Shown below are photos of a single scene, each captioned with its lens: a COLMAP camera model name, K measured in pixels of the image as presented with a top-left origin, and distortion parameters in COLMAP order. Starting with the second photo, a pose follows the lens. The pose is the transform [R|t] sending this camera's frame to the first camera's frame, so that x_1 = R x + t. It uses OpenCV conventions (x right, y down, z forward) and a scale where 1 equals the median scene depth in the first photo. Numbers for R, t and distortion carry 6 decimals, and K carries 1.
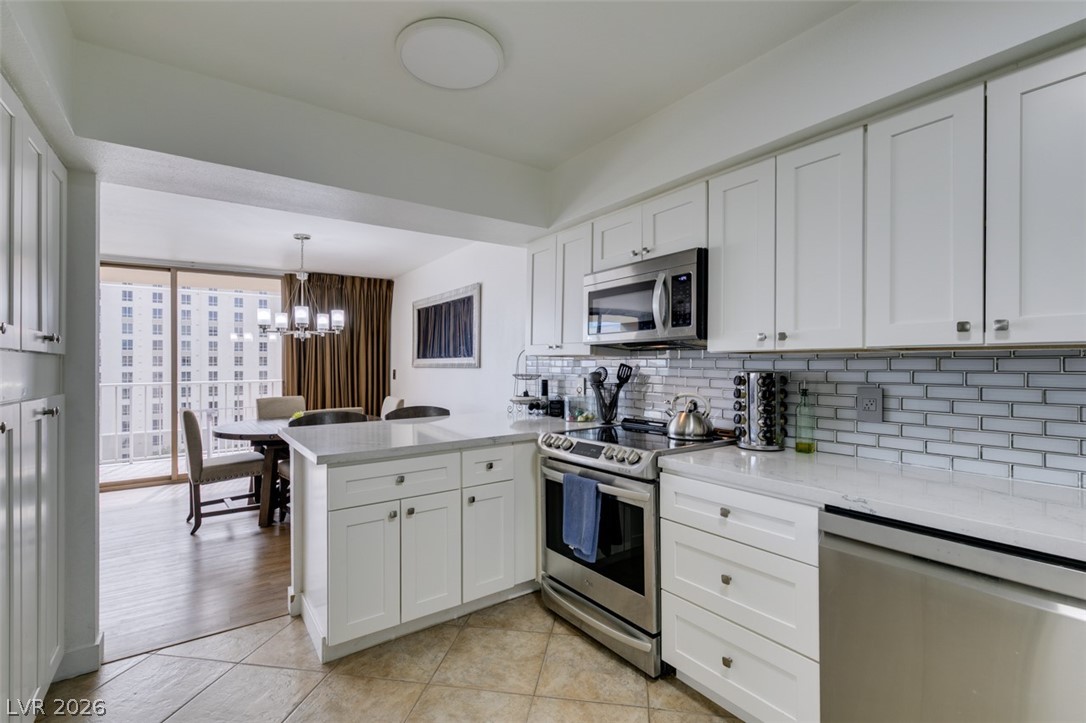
lens RADIAL K [[483.2, 0, 543.1], [0, 483.2, 364.2], [0, 0, 1]] dist [0.003819, -0.000931]
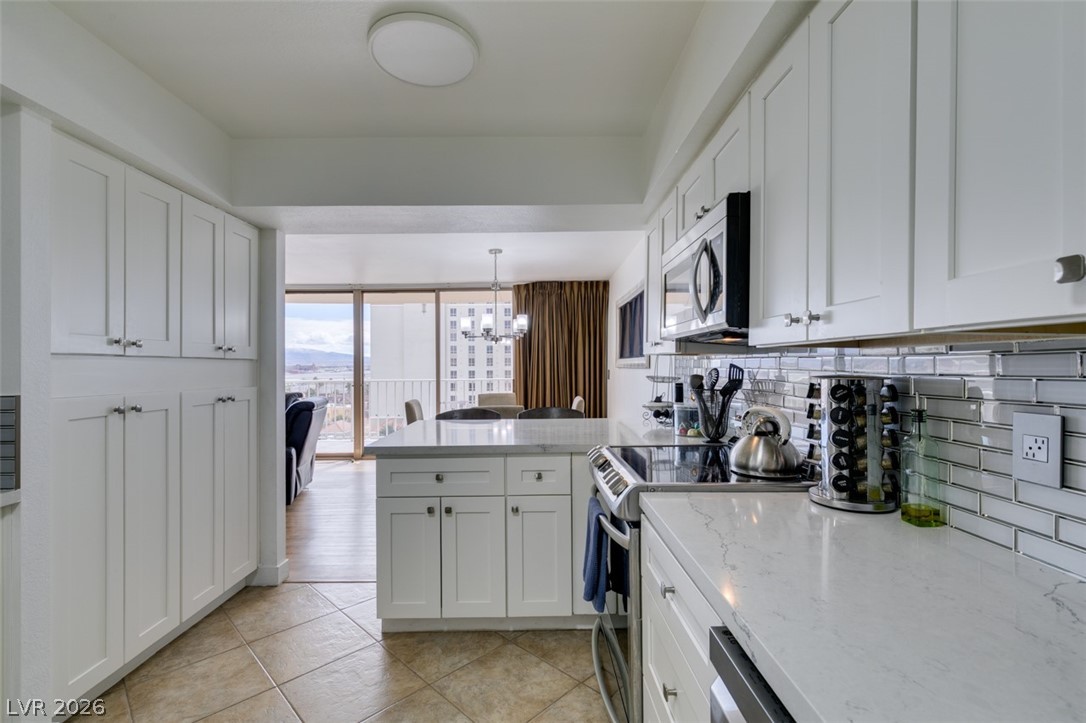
lens RADIAL K [[487.3, 0, 541.0], [0, 487.3, 361.2], [0, 0, 1]] dist [0.003382, -0.000281]
pose [[0.816835, -0.005941, -0.576841, 0.472430], [0.003130, 0.999978, -0.005867, -0.002871], [0.576863, 0.002986, 0.816835, 0.268071]]
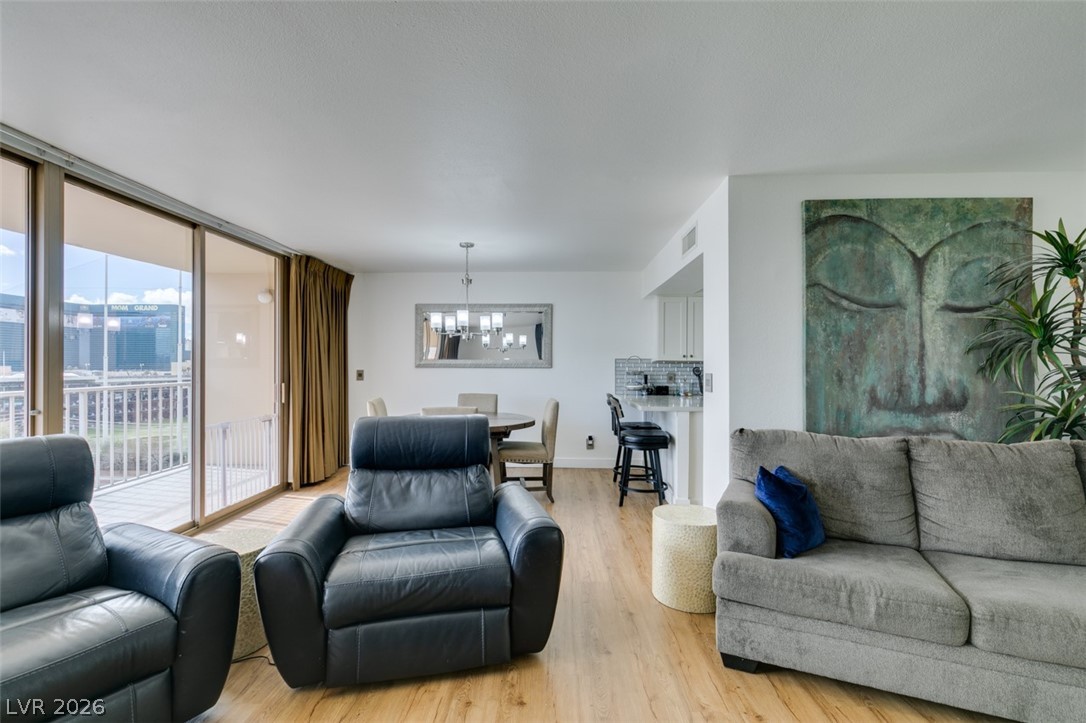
lens RADIAL K [[484.4, 0, 541.1], [0, 484.4, 365.9], [0, 0, 1]] dist [0.005121, -0.001081]
pose [[0.605733, 0.007178, 0.795635, -2.479960], [-0.004782, 0.999974, -0.005381, 0.018913], [-0.795653, -0.000545, 0.605752, 0.427610]]
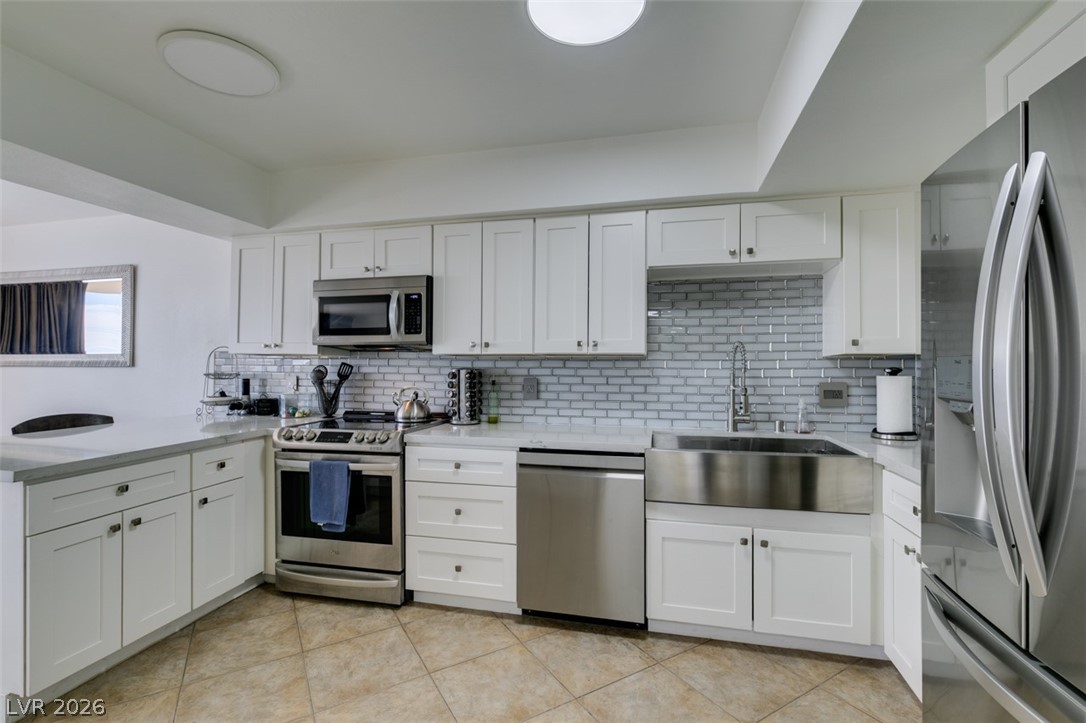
lens RADIAL K [[483.2, 0, 543.1], [0, 483.2, 364.2], [0, 0, 1]] dist [0.003819, -0.000931]
pose [[0.757515, 0.002847, 0.652811, -0.285542], [-0.003839, 0.999993, 0.000094, 0.001182], [-0.652806, -0.002577, 0.757521, -0.200089]]
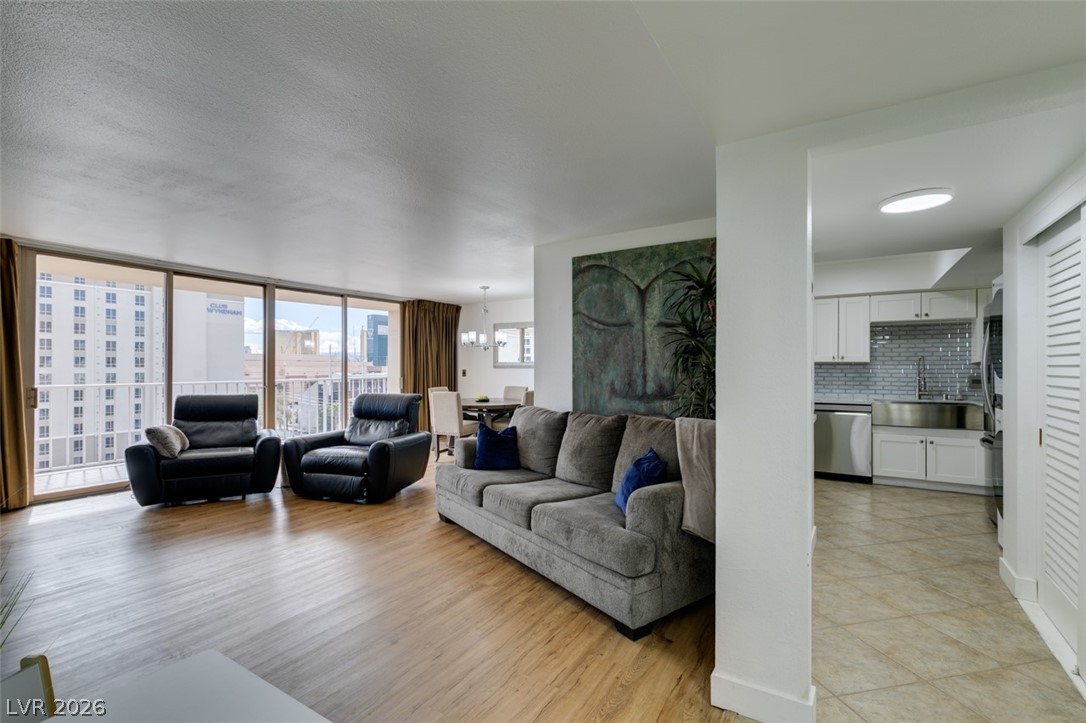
lens RADIAL K [[484.4, 0, 541.1], [0, 484.4, 365.9], [0, 0, 1]] dist [0.005121, -0.001081]
pose [[0.925740, 0.004516, 0.378134, -1.858832], [-0.003730, 0.999989, -0.002810, 0.010072], [-0.378143, 0.001191, 0.925746, -1.161240]]
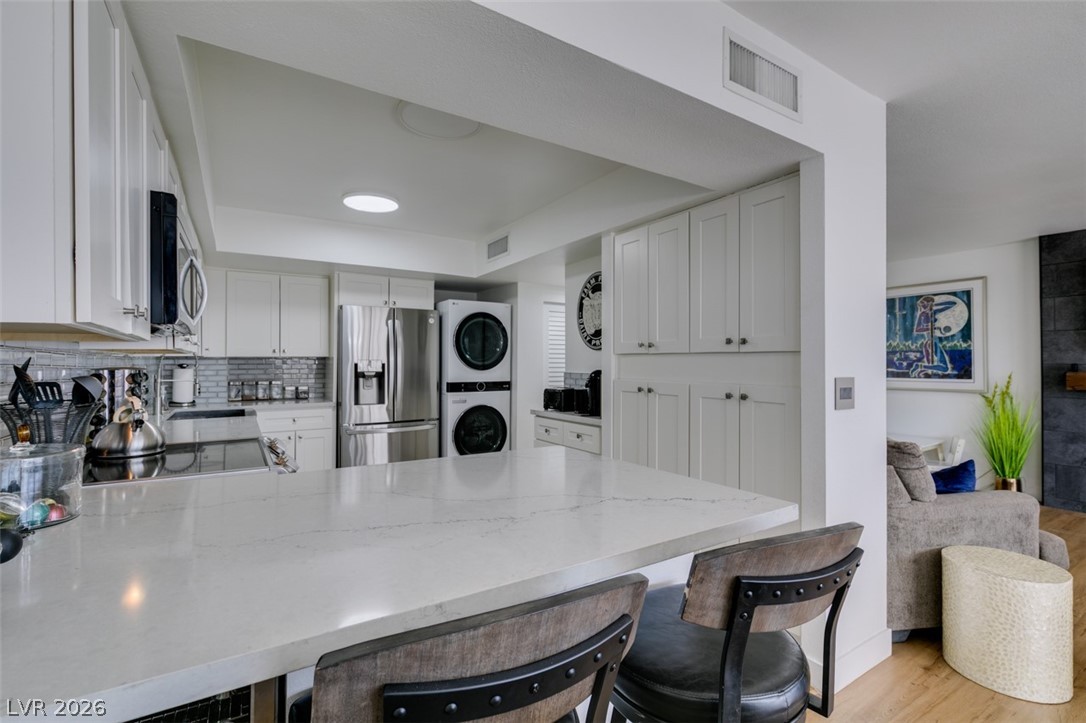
lens RADIAL K [[487.6, 0, 540.4], [0, 487.6, 358.8], [0, 0, 1]] dist [-0.003658, -0.000421]
pose [[-0.998107, 0.001340, 0.061485, -0.436825], [0.000796, 0.999960, -0.008871, 0.004323], [-0.061495, -0.008805, -0.998069, 1.861927]]
